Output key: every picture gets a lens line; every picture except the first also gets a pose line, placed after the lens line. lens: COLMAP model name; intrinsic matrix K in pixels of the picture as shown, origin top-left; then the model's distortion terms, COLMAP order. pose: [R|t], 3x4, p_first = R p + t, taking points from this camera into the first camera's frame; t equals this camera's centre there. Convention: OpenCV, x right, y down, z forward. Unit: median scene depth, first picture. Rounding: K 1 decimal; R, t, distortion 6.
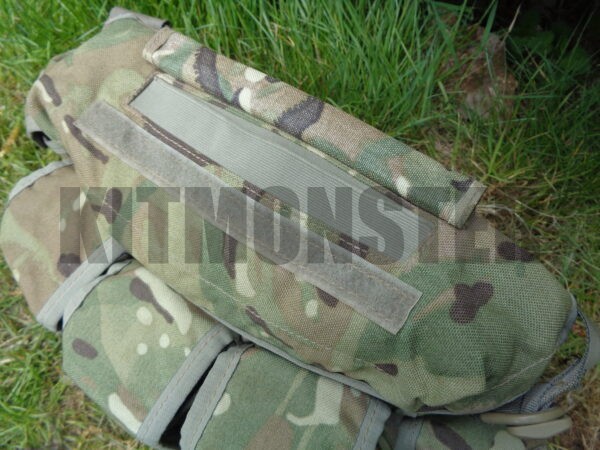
lens RADIAL K [[440.0, 0, 299.0], [0, 440.0, 226.0], [0, 0, 1]] dist [0.007861, 0.005018]
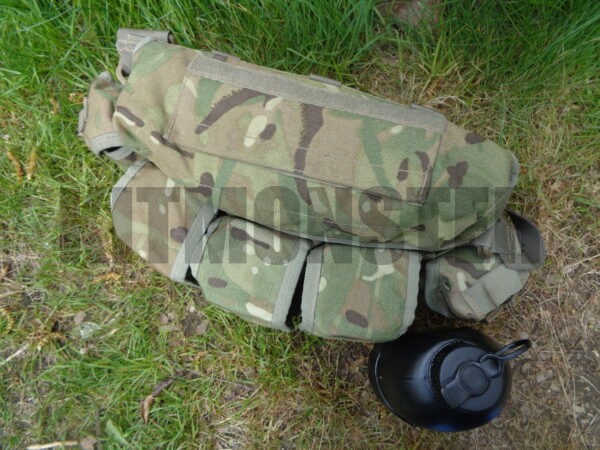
lens RADIAL K [[440.0, 0, 301.1], [0, 440.0, 223.9], [0, 0, 1]] dist [0.007861, 0.005018]
pose [[0.947357, -0.309972, 0.080200, -0.168923], [0.292144, 0.939350, 0.179649, -0.054272], [-0.131022, -0.146762, 0.980456, -0.272344]]
